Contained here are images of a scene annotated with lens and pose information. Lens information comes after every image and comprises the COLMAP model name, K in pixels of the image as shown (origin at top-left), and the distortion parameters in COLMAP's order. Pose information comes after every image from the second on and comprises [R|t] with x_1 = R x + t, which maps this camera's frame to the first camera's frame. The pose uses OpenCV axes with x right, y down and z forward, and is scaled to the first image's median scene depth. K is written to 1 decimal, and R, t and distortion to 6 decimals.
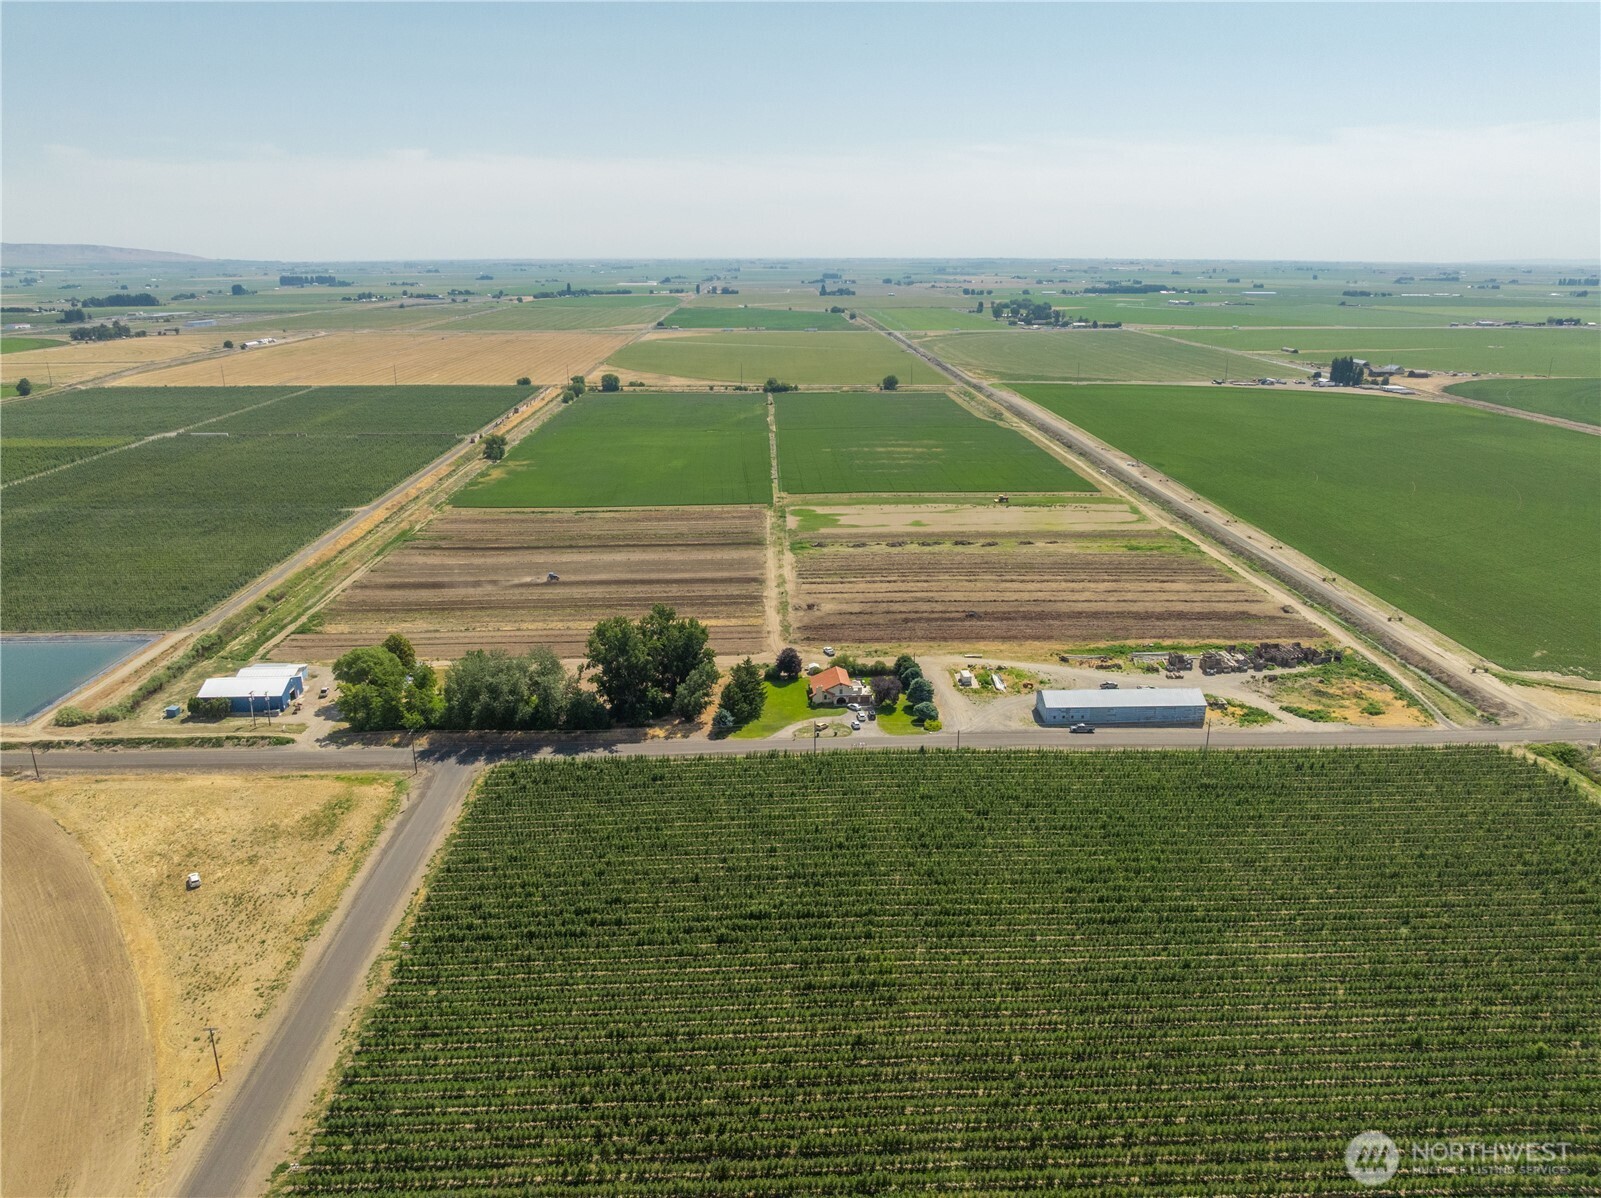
lens RADIAL K [[1127.1, 0, 800.5], [0, 1127.1, 599.0], [0, 0, 1]] dist [-0.028445, -0.011887]
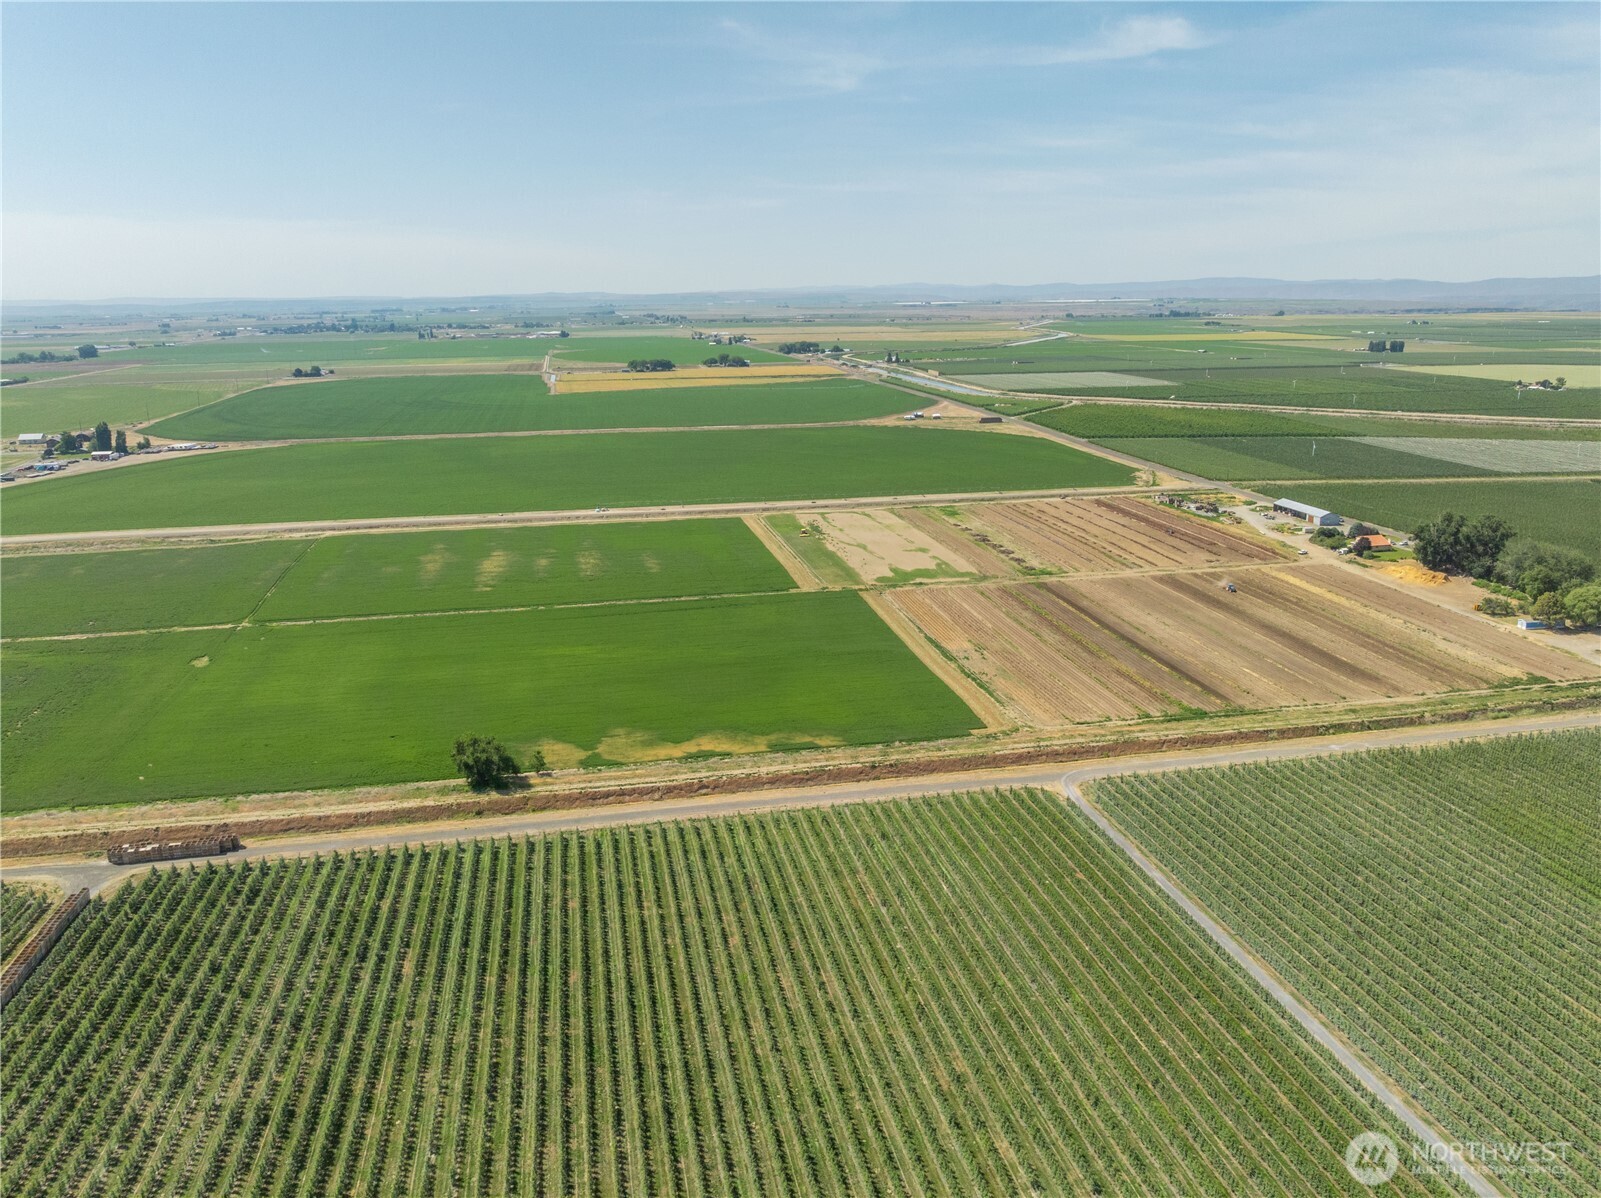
lens RADIAL K [[1127.1, 0, 800.5], [0, 1127.1, 599.0], [0, 0, 1]] dist [-0.028445, -0.011887]
pose [[-0.158182, -0.255031, 0.953906, -1.365646], [0.300134, 0.907941, 0.292512, -0.558936], [-0.940690, 0.332570, -0.067077, 1.805330]]
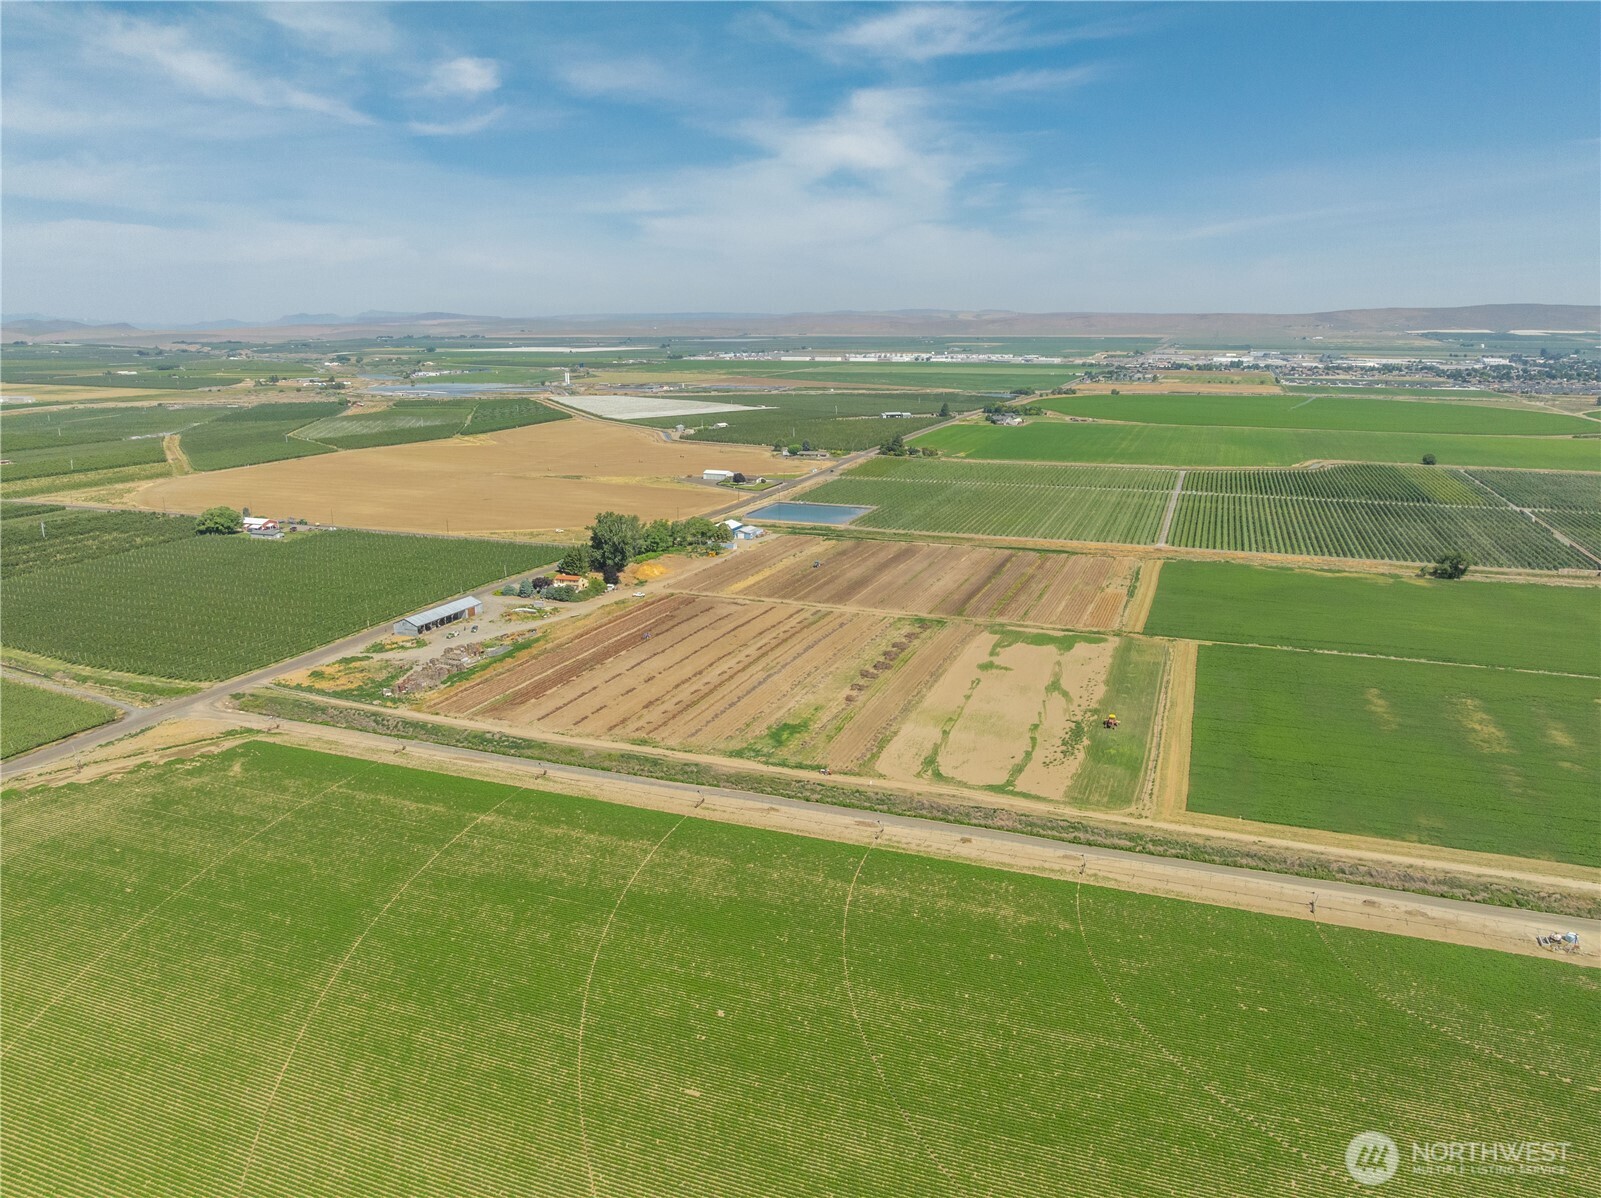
lens RADIAL K [[1124.8, 0, 806.6], [0, 1124.8, 607.1], [0, 0, 1]] dist [-0.037255, 0.000402]
pose [[-0.383254, 0.223643, -0.896158, 1.300960], [-0.273365, 0.899311, 0.341338, -0.517327], [0.882263, 0.375797, -0.283529, 1.658508]]
